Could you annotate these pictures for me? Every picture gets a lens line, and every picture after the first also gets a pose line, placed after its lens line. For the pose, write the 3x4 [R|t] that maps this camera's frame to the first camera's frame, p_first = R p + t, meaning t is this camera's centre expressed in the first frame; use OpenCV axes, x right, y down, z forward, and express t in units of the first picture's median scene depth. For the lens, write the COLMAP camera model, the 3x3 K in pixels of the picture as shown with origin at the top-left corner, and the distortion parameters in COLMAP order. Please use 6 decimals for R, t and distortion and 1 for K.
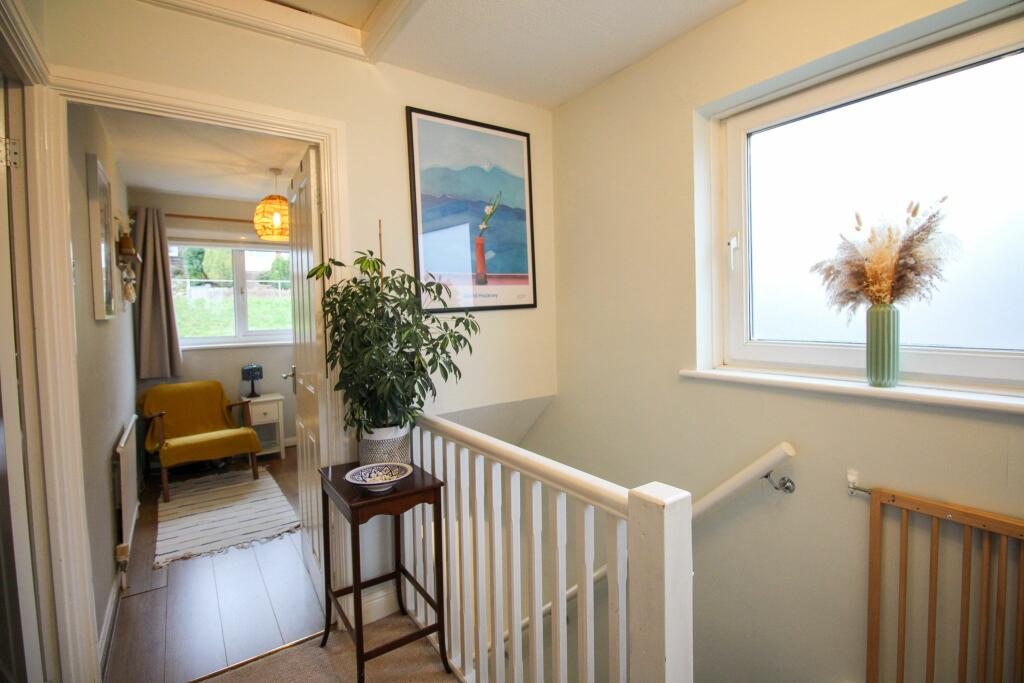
lens RADIAL K [[472.9, 0, 512.2], [0, 472.9, 334.9], [0, 0, 1]] dist [-0.004443, -0.009058]
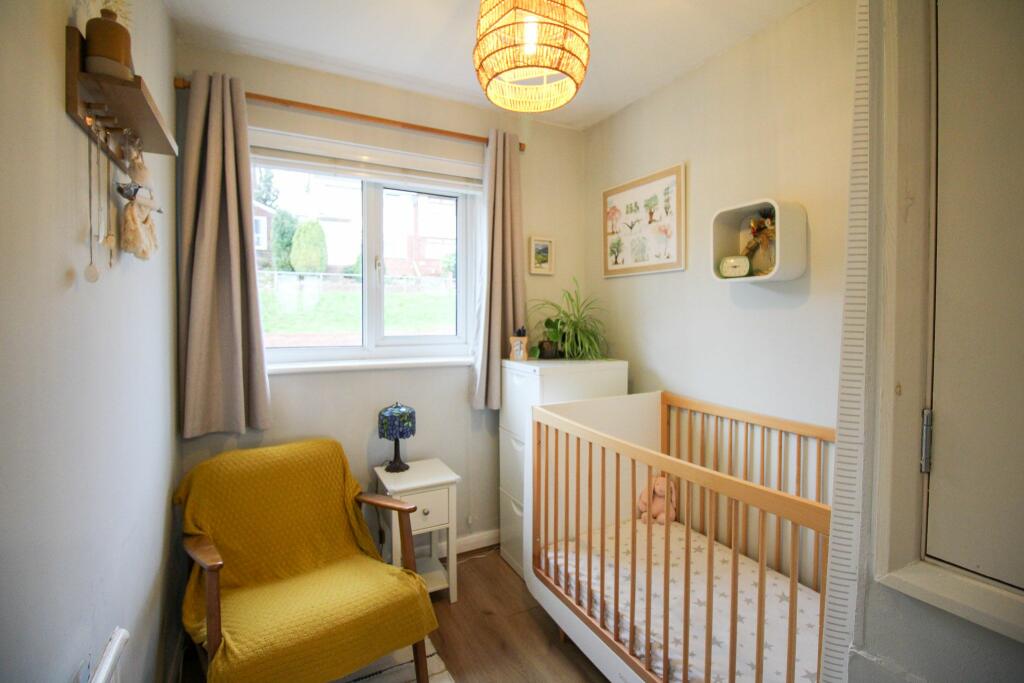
lens RADIAL K [[472.9, 0, 512.3], [0, 472.9, 335.9], [0, 0, 1]] dist [-0.004443, -0.009058]
pose [[0.990512, 0.032425, -0.133548, -0.366696], [-0.032338, 0.999473, 0.002815, -0.017634], [0.133568, 0.001531, 0.991038, 0.518392]]
